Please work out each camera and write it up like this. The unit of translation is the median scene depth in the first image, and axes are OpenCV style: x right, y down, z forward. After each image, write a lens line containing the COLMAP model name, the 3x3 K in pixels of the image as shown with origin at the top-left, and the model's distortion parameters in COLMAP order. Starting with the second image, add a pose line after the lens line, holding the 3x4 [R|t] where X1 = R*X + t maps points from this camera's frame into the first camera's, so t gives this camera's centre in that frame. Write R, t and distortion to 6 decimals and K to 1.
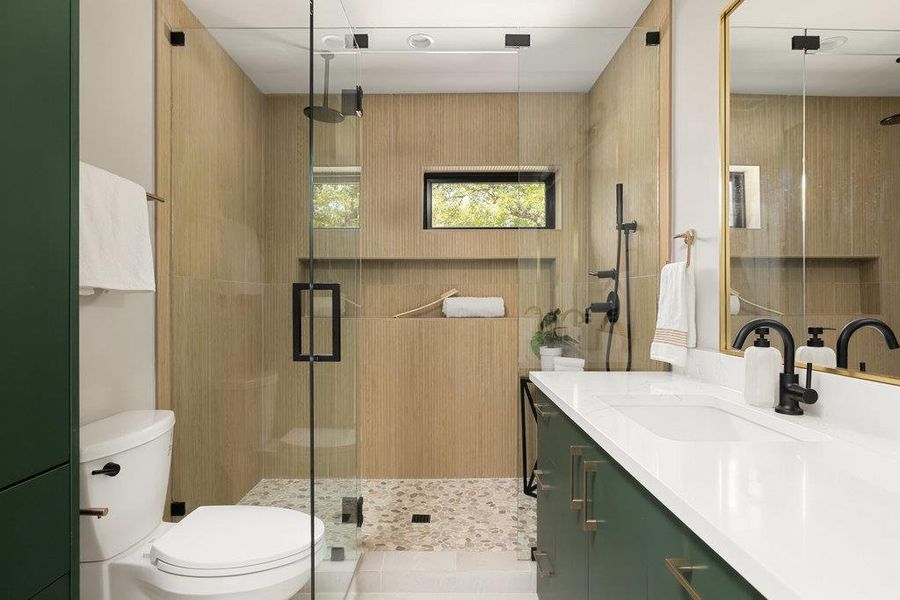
lens RADIAL K [[471.1, 0, 448.2], [0, 471.1, 303.7], [0, 0, 1]] dist [-0.002057, -0.000896]
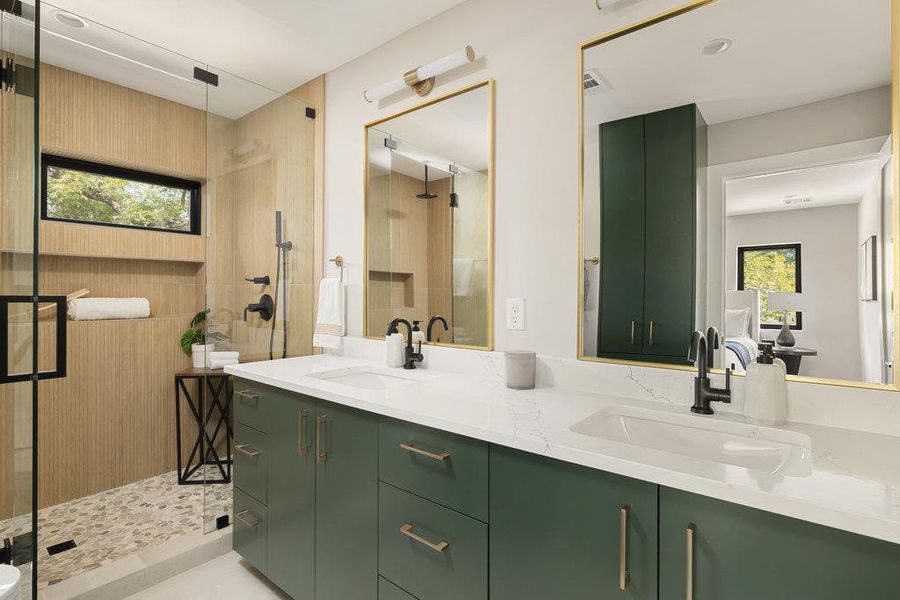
lens RADIAL K [[431.1, 0, 446.7], [0, 431.1, 295.6], [0, 0, 1]] dist [-0.003961, -0.000294]
pose [[0.636393, 0.001624, 0.771363, -0.243177], [-0.001952, 0.999998, -0.000494, -0.025860], [-0.771363, -0.001191, 0.636395, -0.092354]]
